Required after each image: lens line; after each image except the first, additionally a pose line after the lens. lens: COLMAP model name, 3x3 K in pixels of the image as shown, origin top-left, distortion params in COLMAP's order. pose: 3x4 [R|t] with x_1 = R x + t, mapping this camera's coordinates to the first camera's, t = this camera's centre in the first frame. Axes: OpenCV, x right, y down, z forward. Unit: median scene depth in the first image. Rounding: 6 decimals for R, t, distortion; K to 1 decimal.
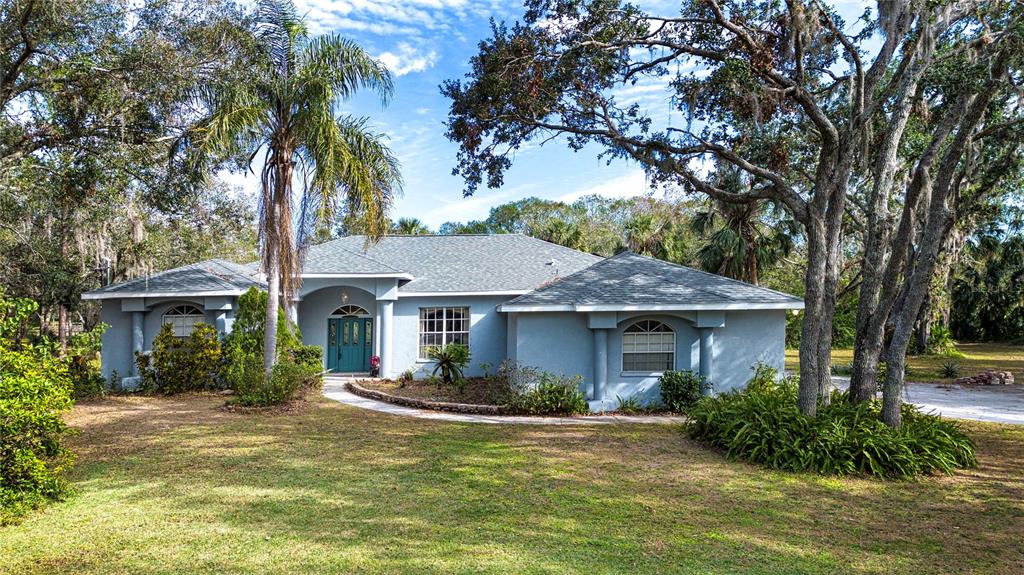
lens RADIAL K [[717.8, 0, 512.3], [0, 717.8, 237.5], [0, 0, 1]] dist [0.022168, 0.000074]
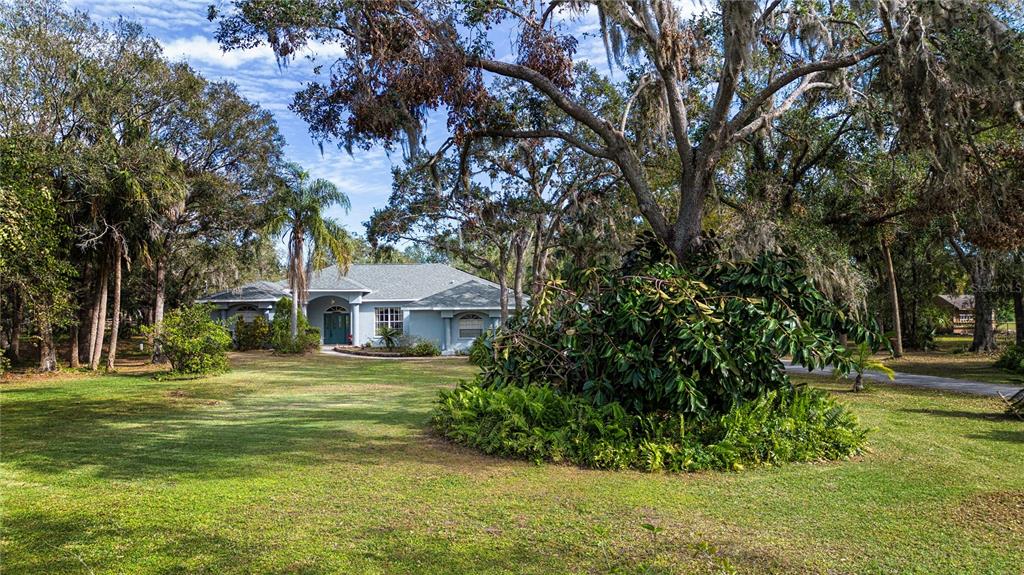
lens RADIAL K [[690.4, 0, 512.0], [0, 690.4, 287.5], [0, 0, 1]] dist [0.056692, 0.000176]
pose [[0.999991, 0.003781, 0.001811, 0.266847], [-0.003896, 0.997616, 0.068897, -0.093012], [-0.001546, -0.068904, 0.997622, -0.916624]]
